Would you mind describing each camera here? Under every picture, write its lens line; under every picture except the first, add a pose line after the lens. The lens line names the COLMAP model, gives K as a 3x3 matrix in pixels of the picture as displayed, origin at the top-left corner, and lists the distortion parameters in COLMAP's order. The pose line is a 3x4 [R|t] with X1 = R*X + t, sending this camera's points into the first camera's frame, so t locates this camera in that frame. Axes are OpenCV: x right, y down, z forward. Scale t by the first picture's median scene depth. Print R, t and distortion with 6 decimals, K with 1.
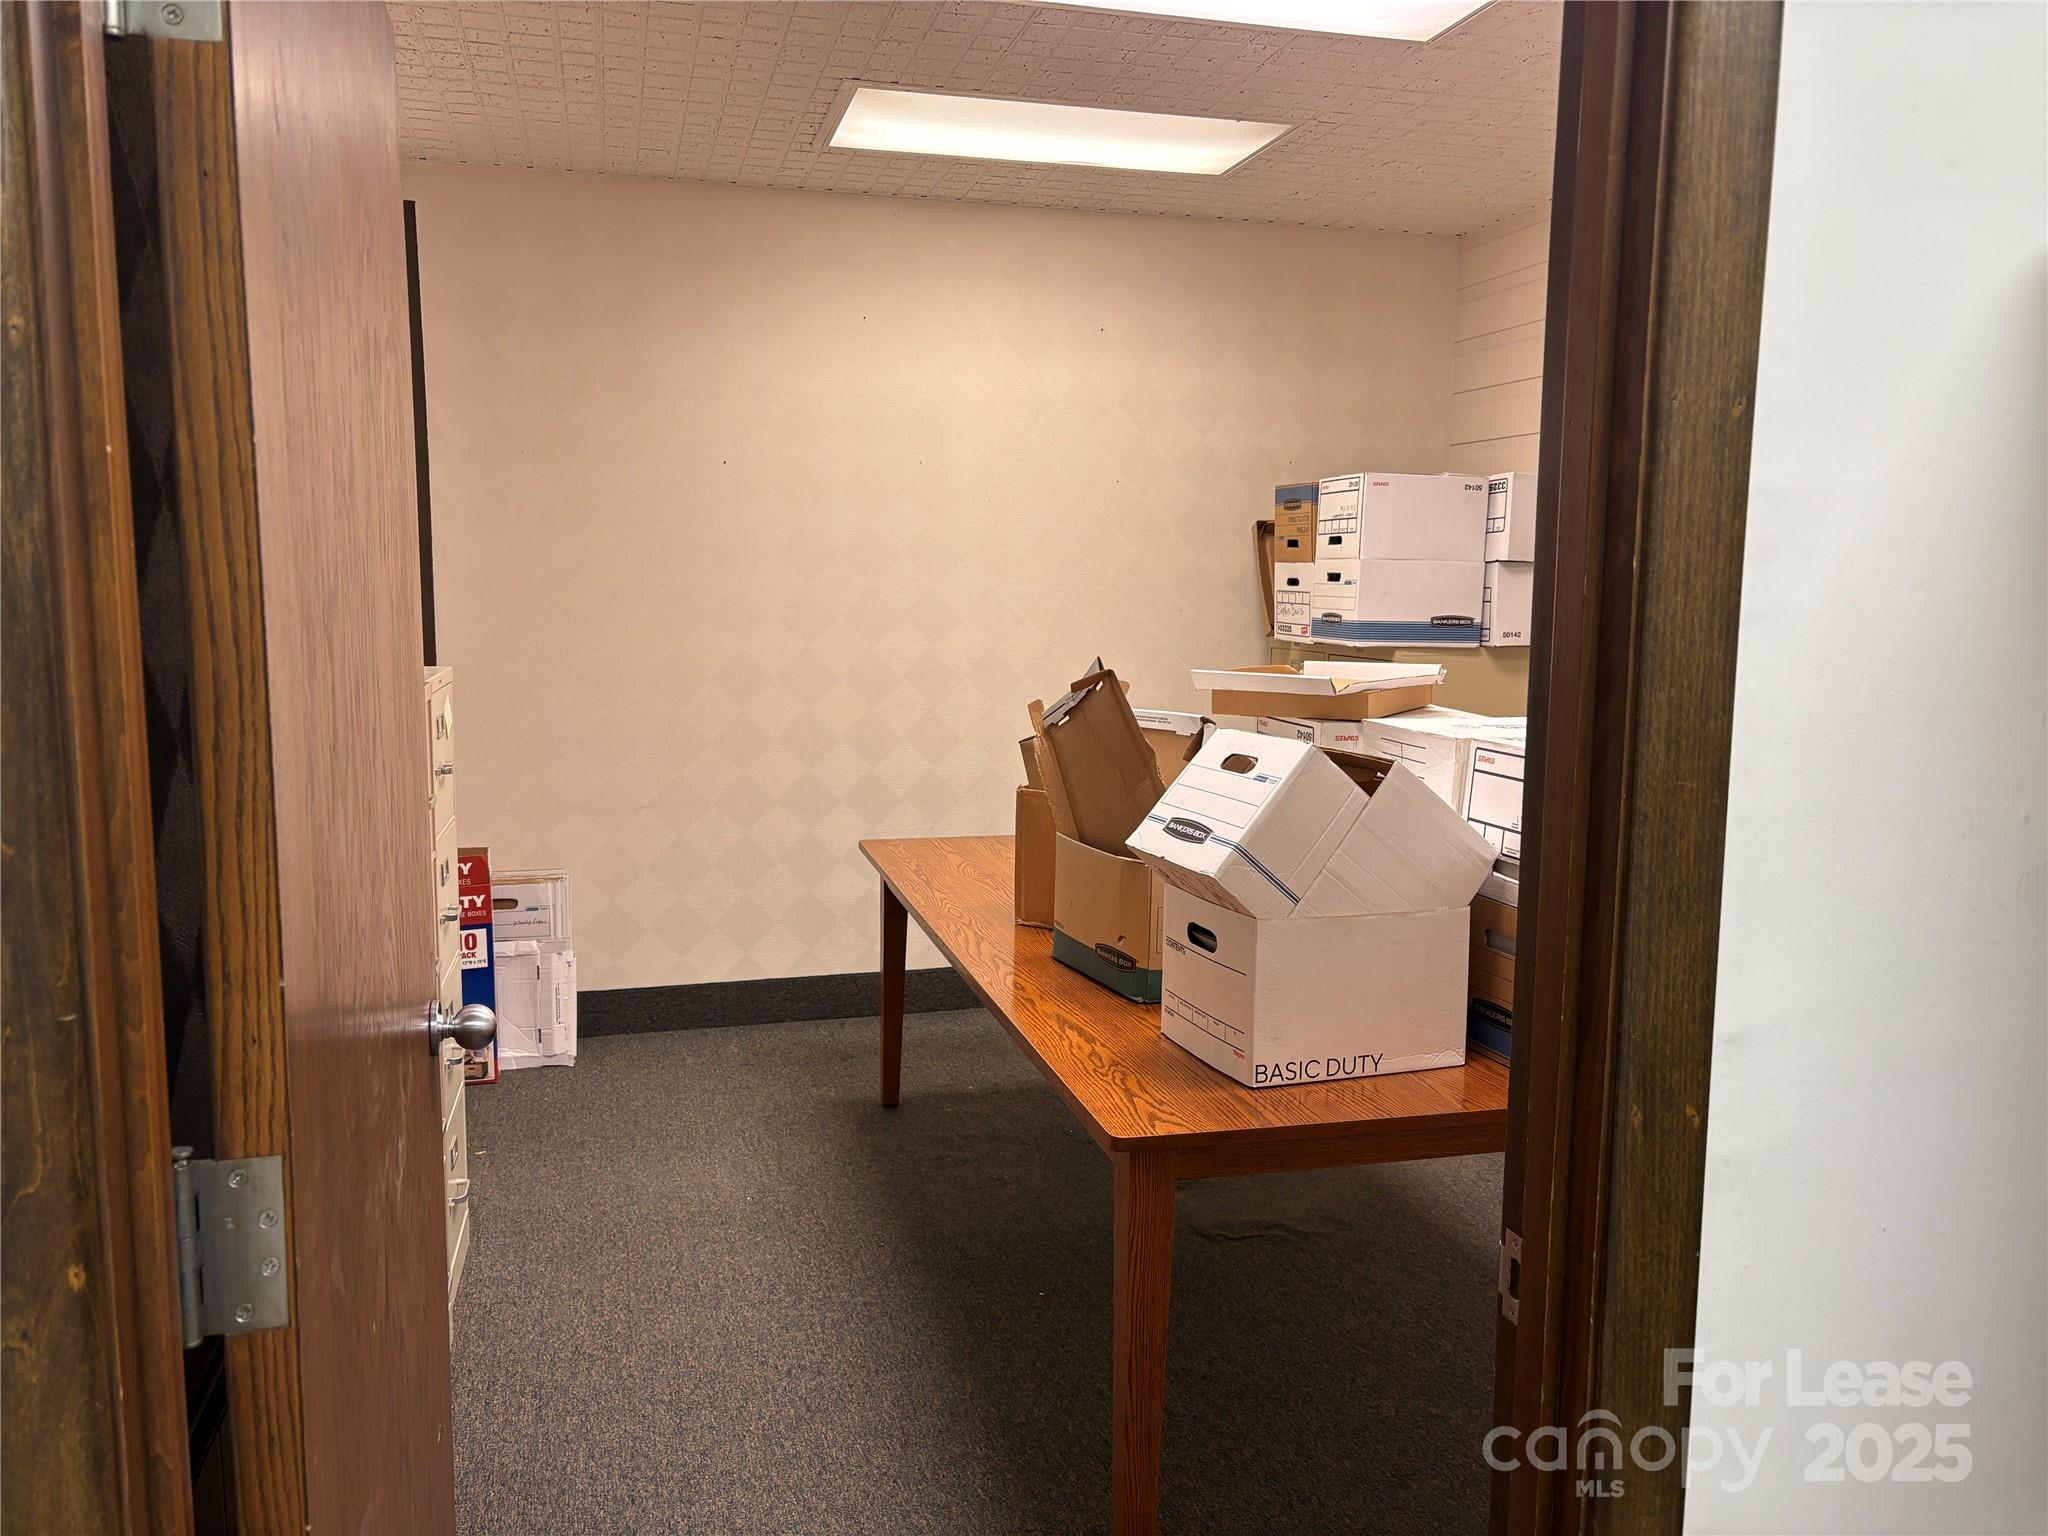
lens RADIAL K [[1552.6, 0, 1009.6], [0, 1552.6, 764.5], [0, 0, 1]] dist [0.063723, -0.106338]
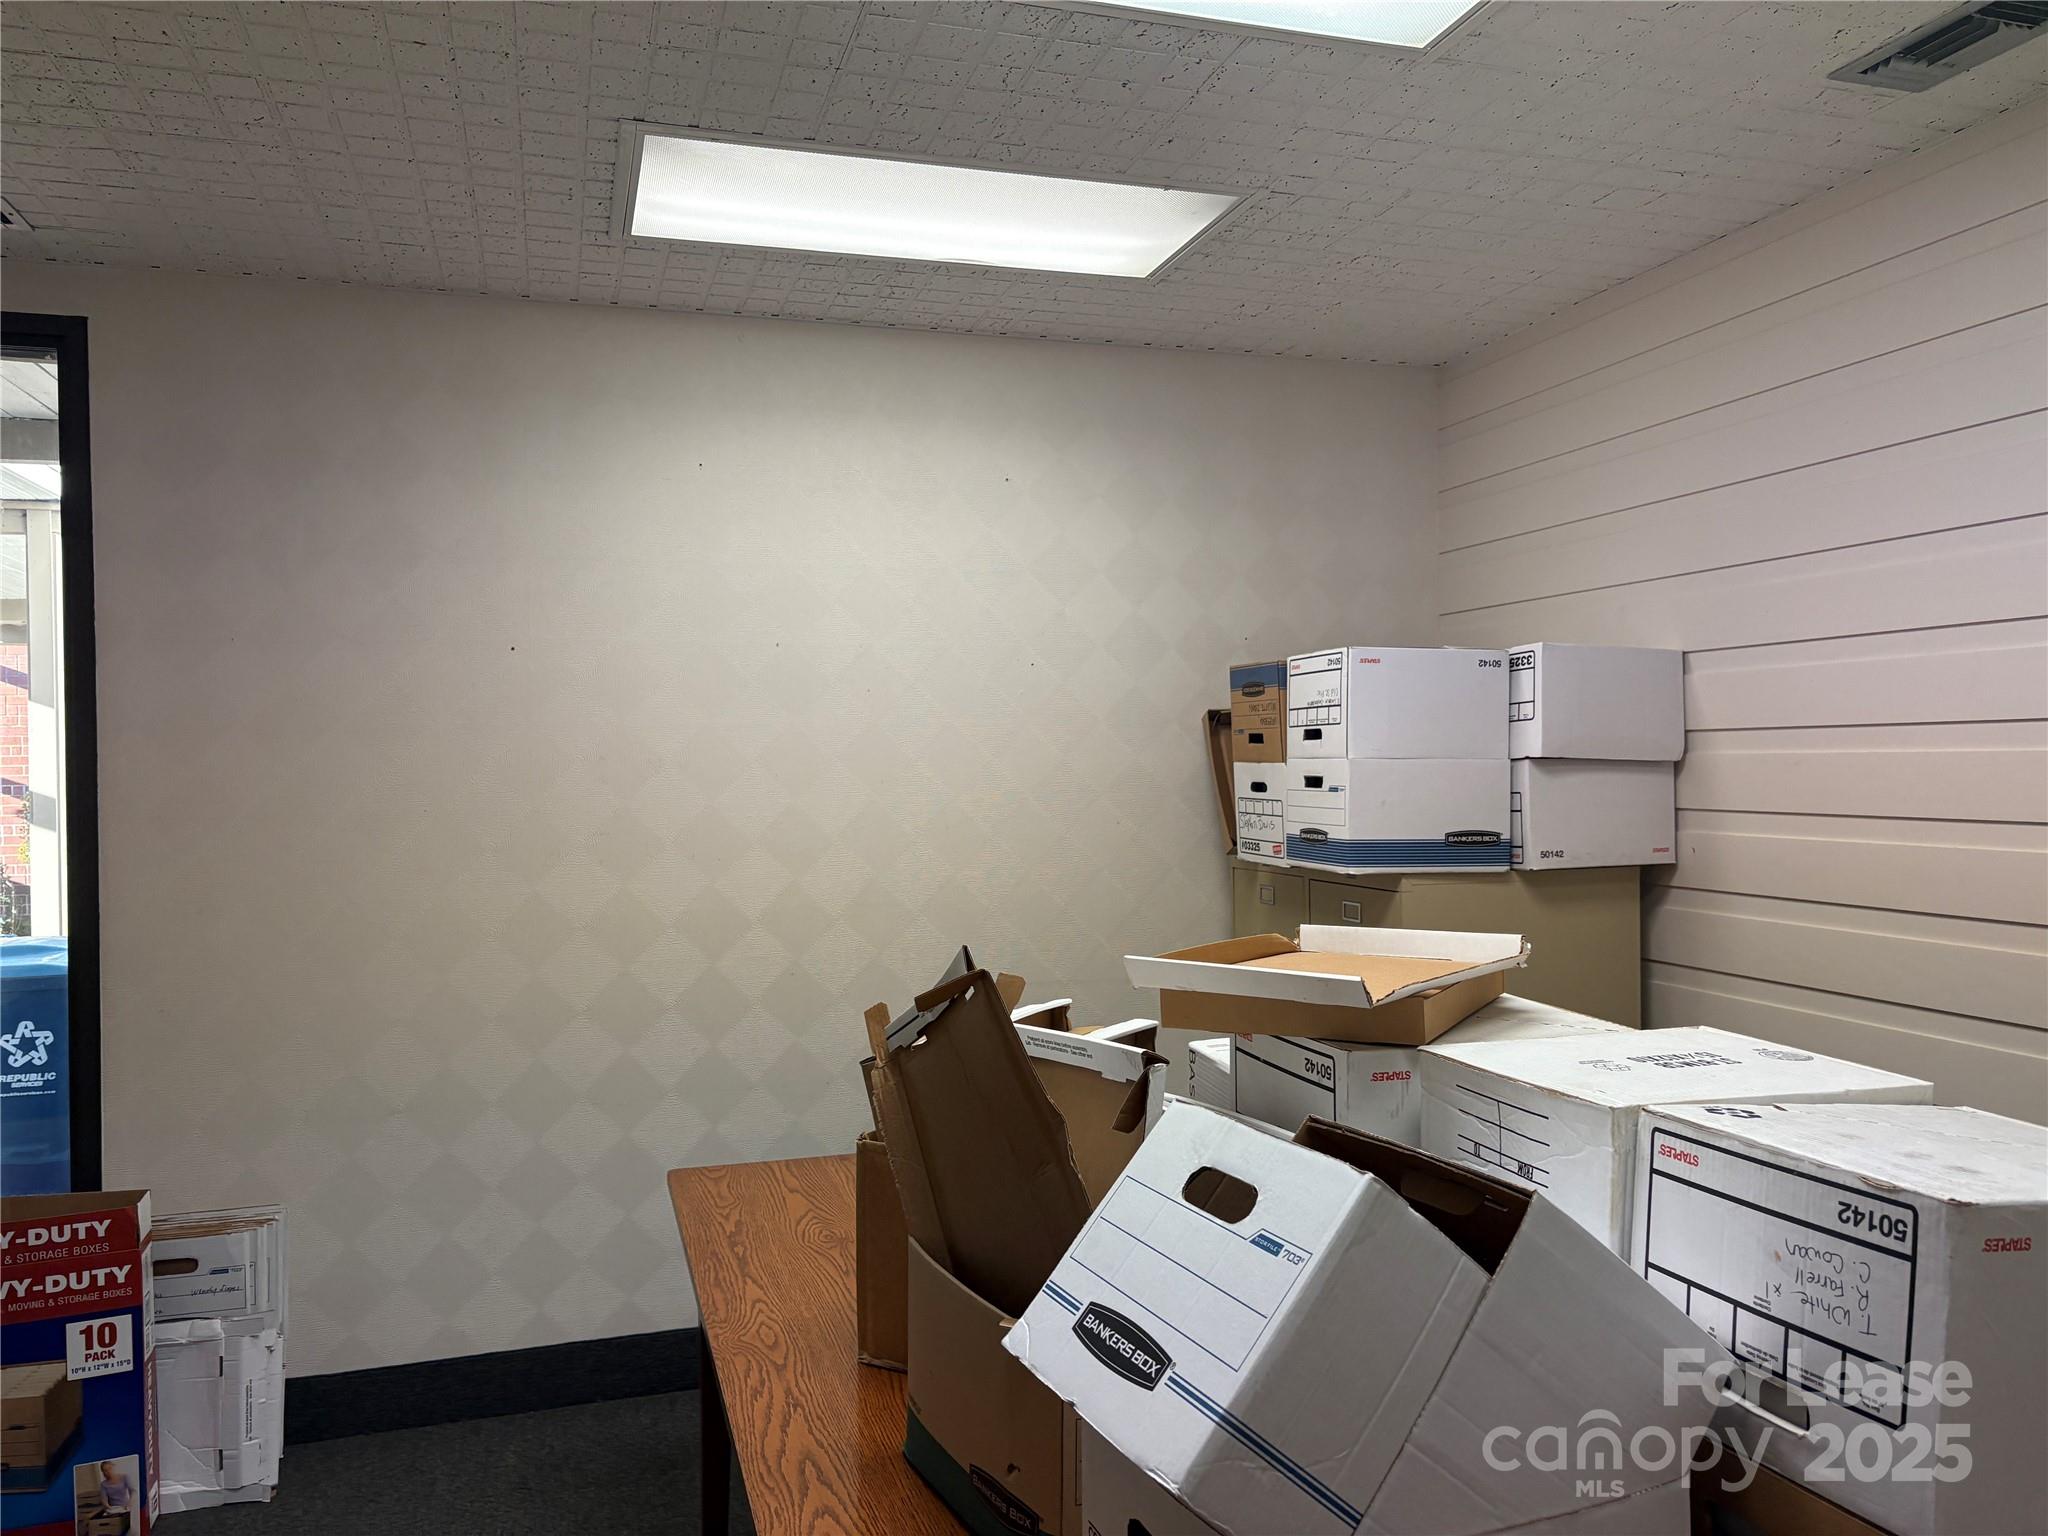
lens RADIAL K [[1538.1, 0, 1019.5], [0, 1538.1, 770.4], [0, 0, 1]] dist [0.013102, 0.001929]
pose [[0.999015, -0.020819, 0.039181, 0.035719], [0.025238, 0.992938, -0.115919, -0.043338], [-0.036491, 0.116794, 0.992486, 0.263847]]
